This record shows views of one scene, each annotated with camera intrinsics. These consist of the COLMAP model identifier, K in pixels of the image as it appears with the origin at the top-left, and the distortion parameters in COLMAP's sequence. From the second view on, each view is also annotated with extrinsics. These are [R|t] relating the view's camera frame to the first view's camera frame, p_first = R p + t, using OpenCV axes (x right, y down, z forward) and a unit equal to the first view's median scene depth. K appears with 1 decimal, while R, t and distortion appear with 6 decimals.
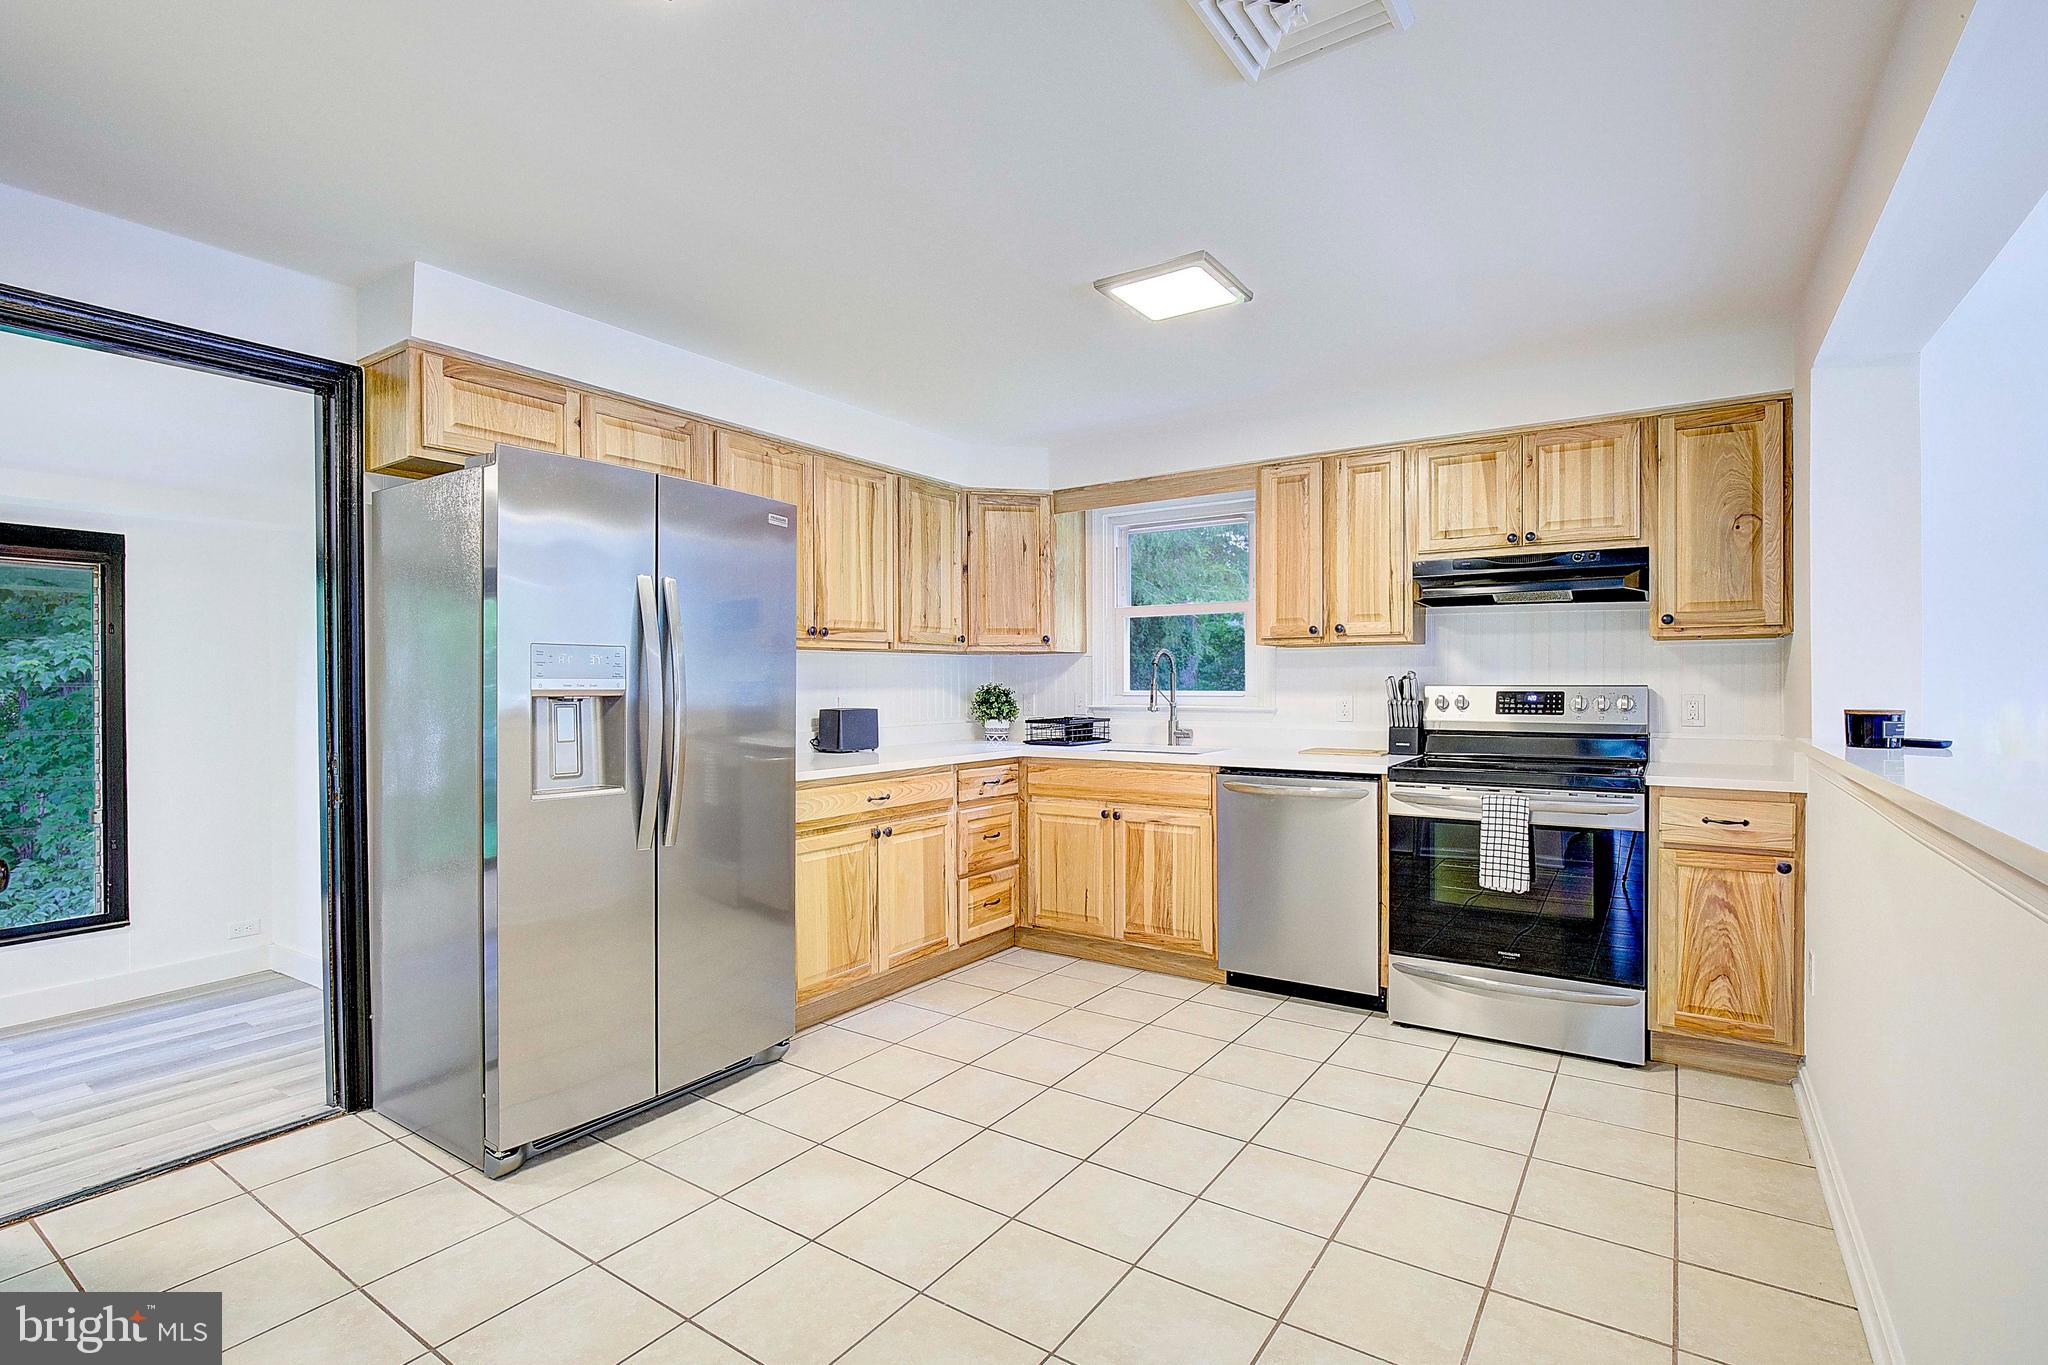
lens RADIAL K [[969.8, 0, 1042.0], [0, 969.8, 679.3], [0, 0, 1]] dist [-0.012764, -0.000061]
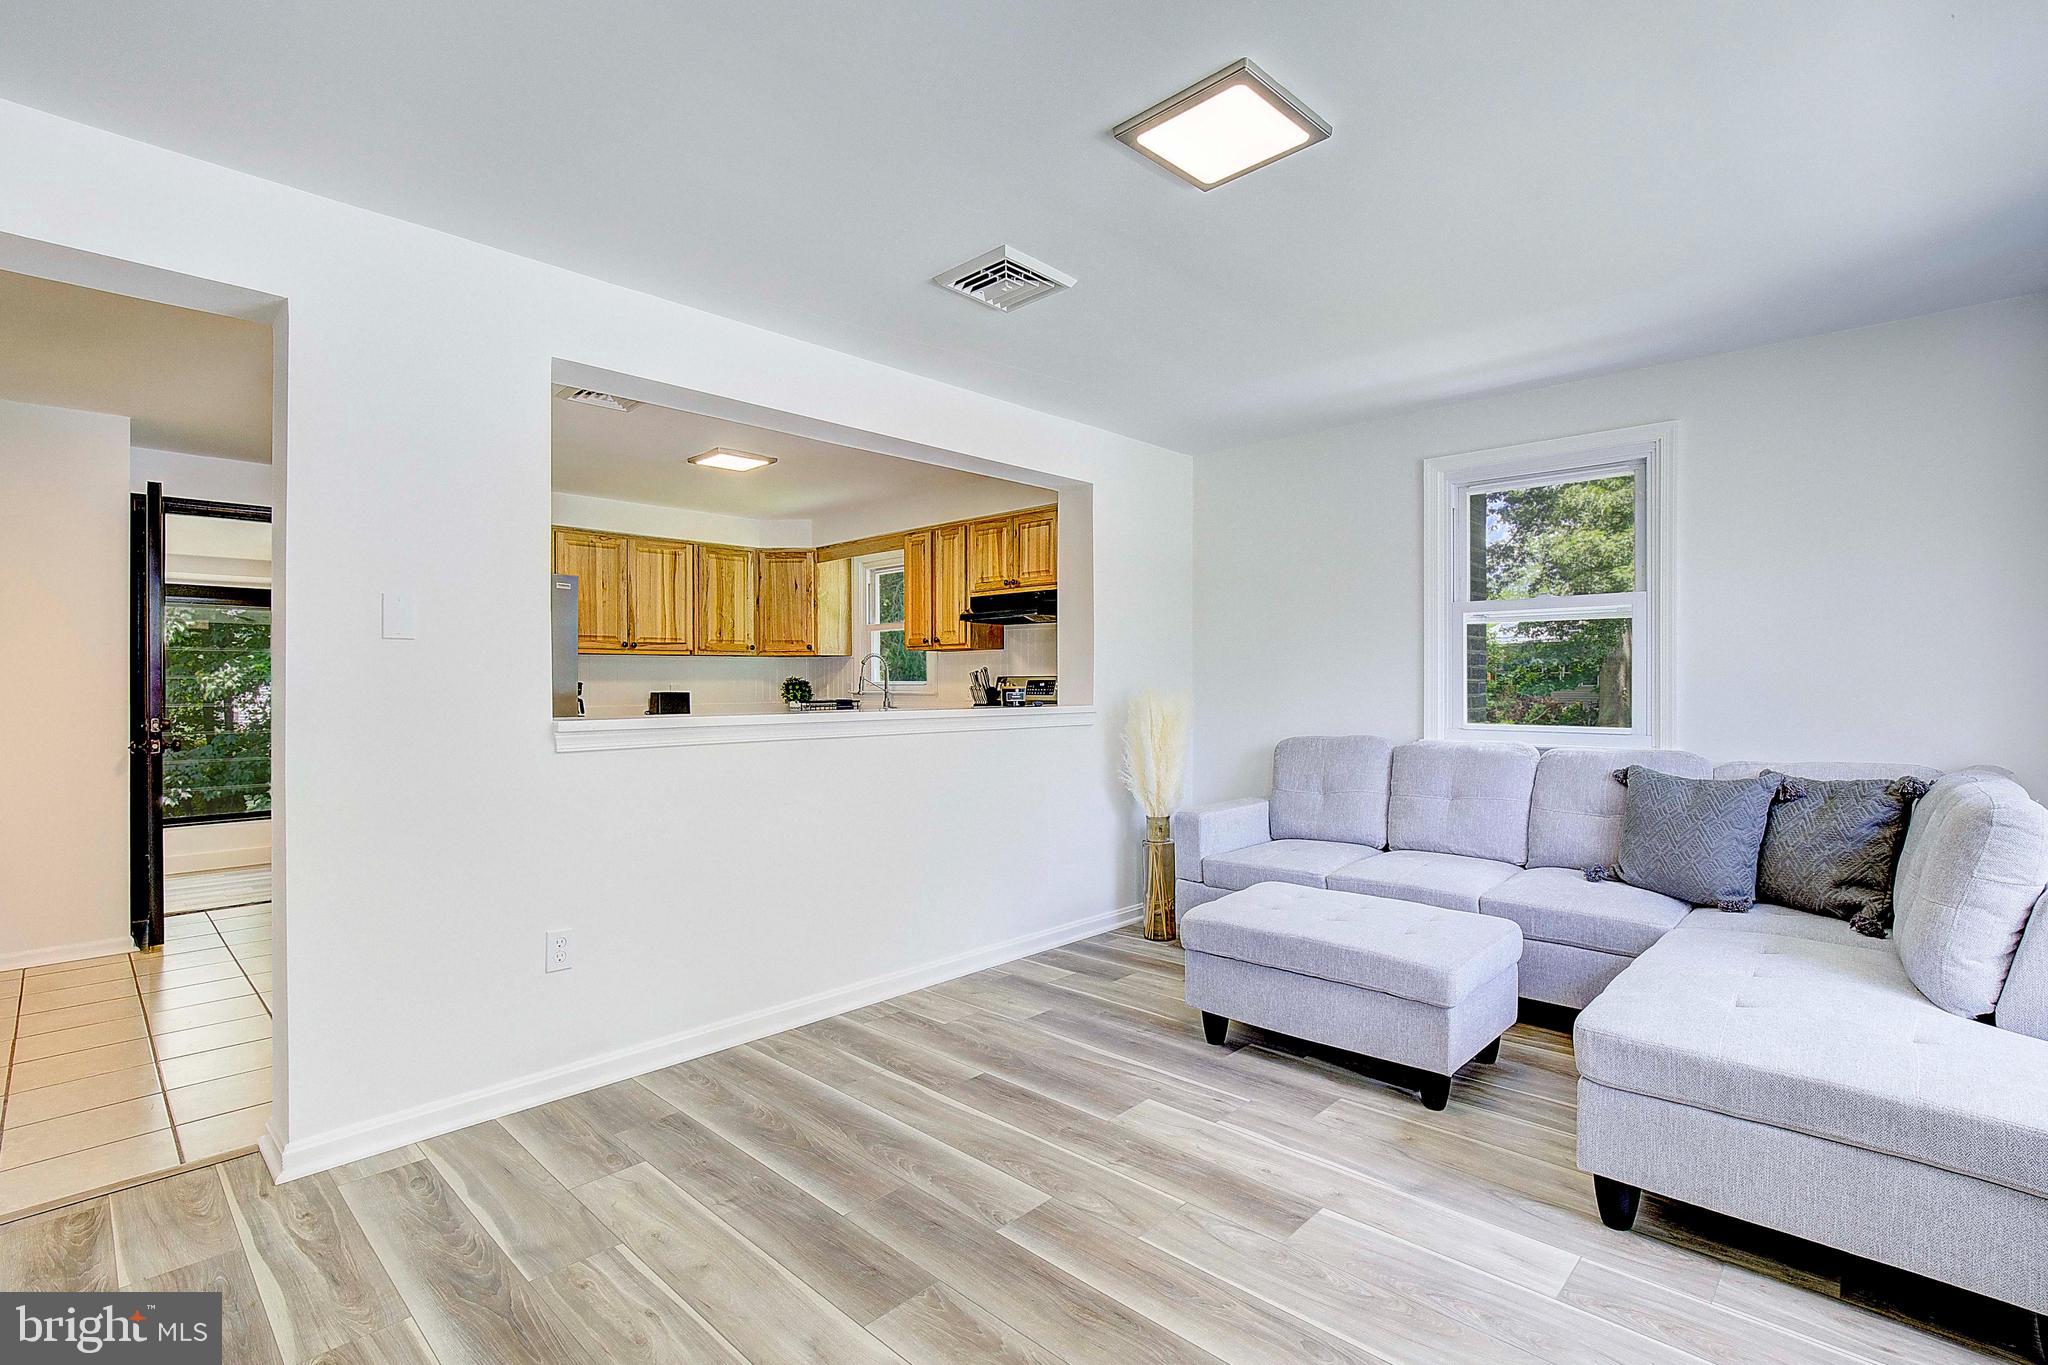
lens RADIAL K [[969.8, 0, 1015.8], [0, 969.8, 691.5], [0, 0, 1]] dist [-0.012764, -0.000061]
pose [[0.979546, 0.004417, -0.201171, 0.670193], [-0.001946, 0.999920, 0.012480, 0.008299], [0.201210, -0.011833, 0.979477, -0.444392]]
